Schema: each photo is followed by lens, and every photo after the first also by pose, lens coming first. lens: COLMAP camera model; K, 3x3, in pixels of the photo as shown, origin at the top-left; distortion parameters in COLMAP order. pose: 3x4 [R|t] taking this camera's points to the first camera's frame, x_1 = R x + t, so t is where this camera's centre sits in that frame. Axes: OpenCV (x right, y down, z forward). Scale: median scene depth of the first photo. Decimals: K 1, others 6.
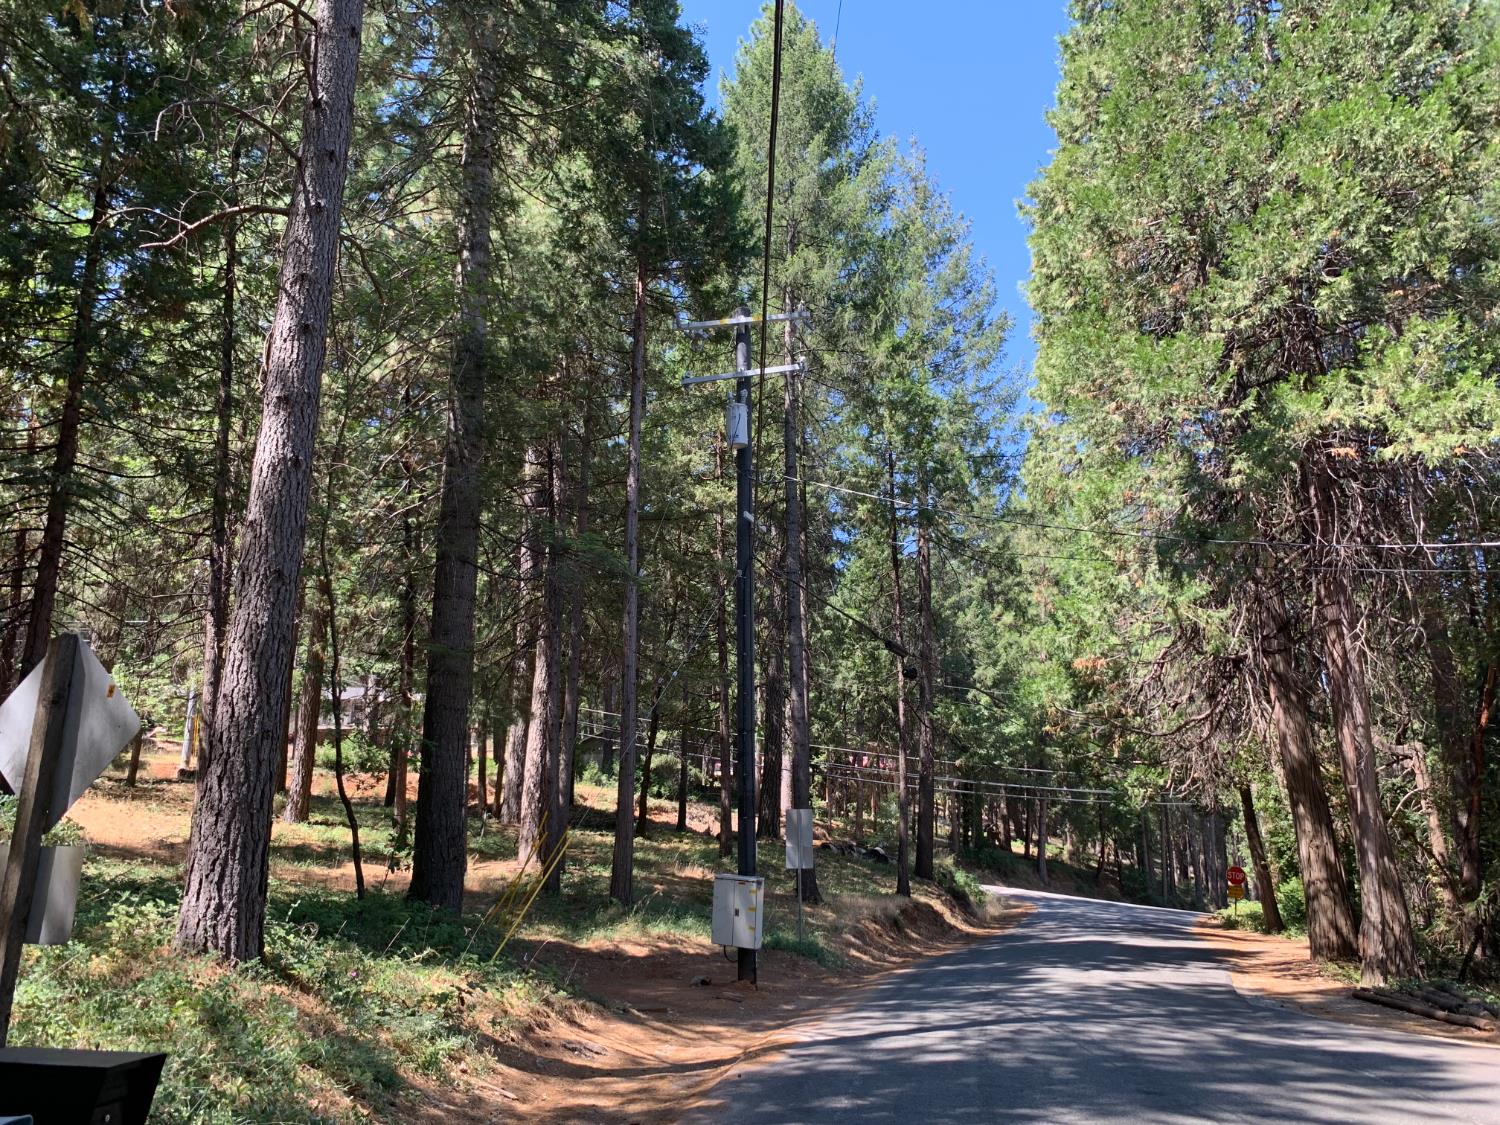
lens RADIAL K [[1152.9, 0, 751.6], [0, 1152.9, 555.7], [0, 0, 1]] dist [0.036976, -0.038163]
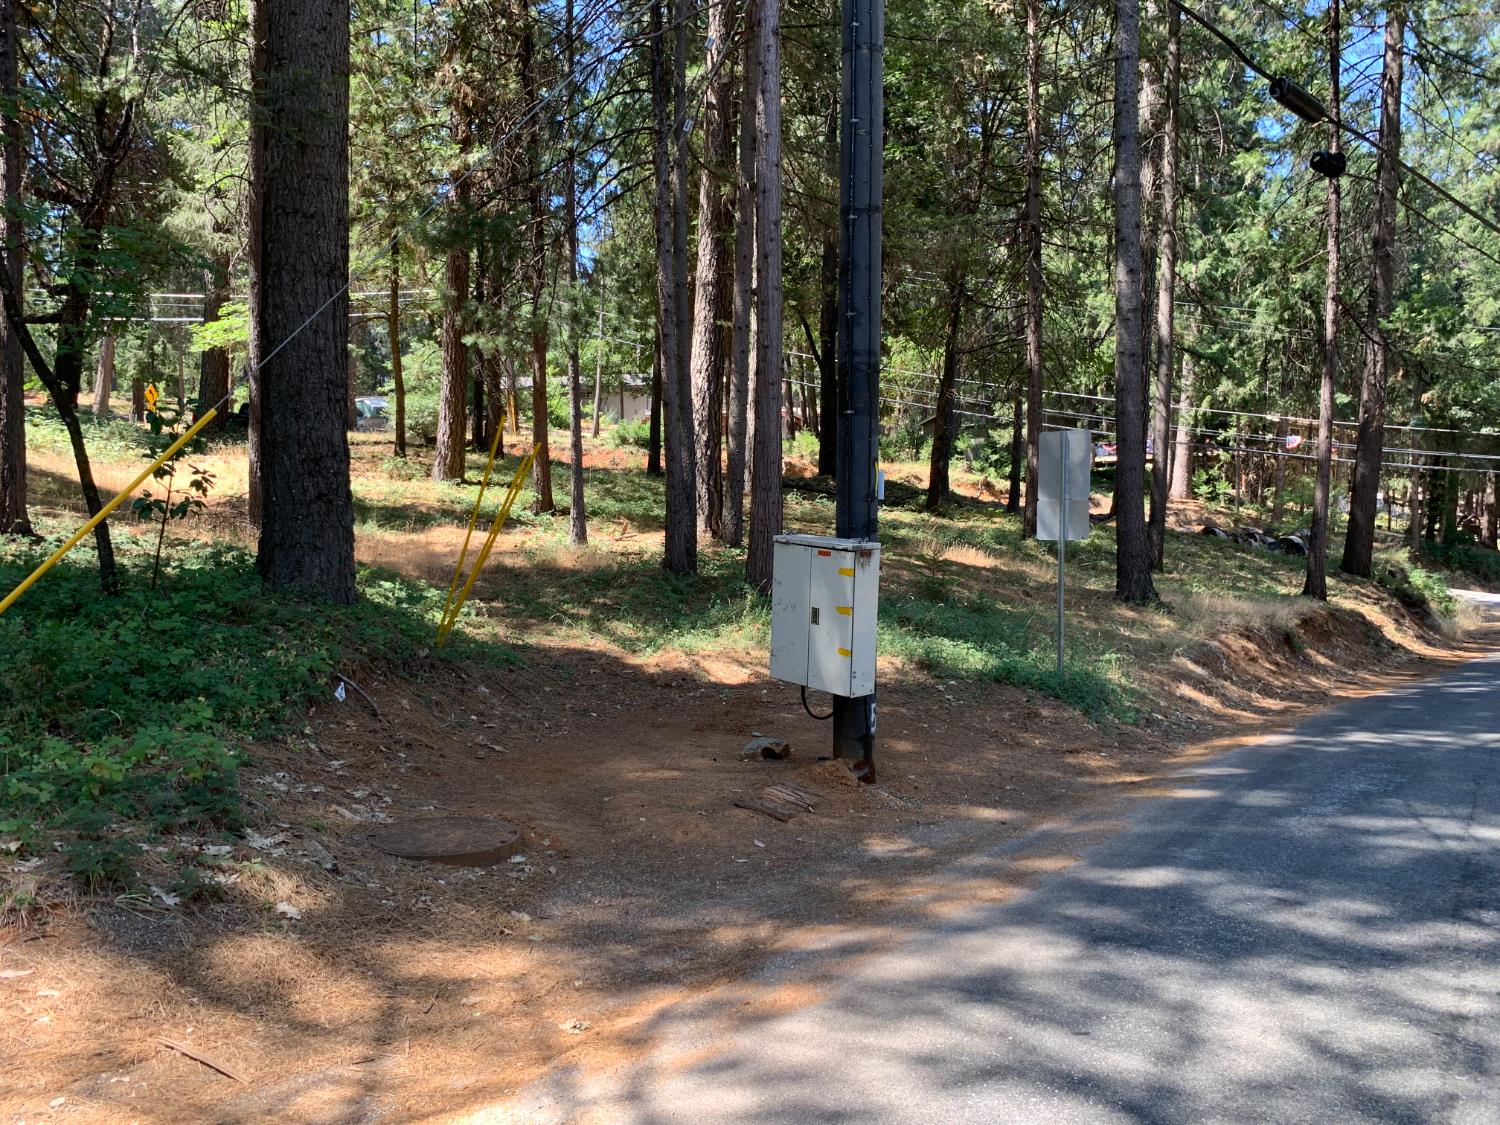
lens RADIAL K [[1152.9, 0, 743.6], [0, 1152.9, 568.4], [0, 0, 1]] dist [0.036976, -0.038163]
pose [[0.937302, 0.022515, -0.347789, 0.052373], [0.070250, 0.965223, 0.251814, 0.082658], [0.341363, -0.260458, 0.903124, 0.278254]]
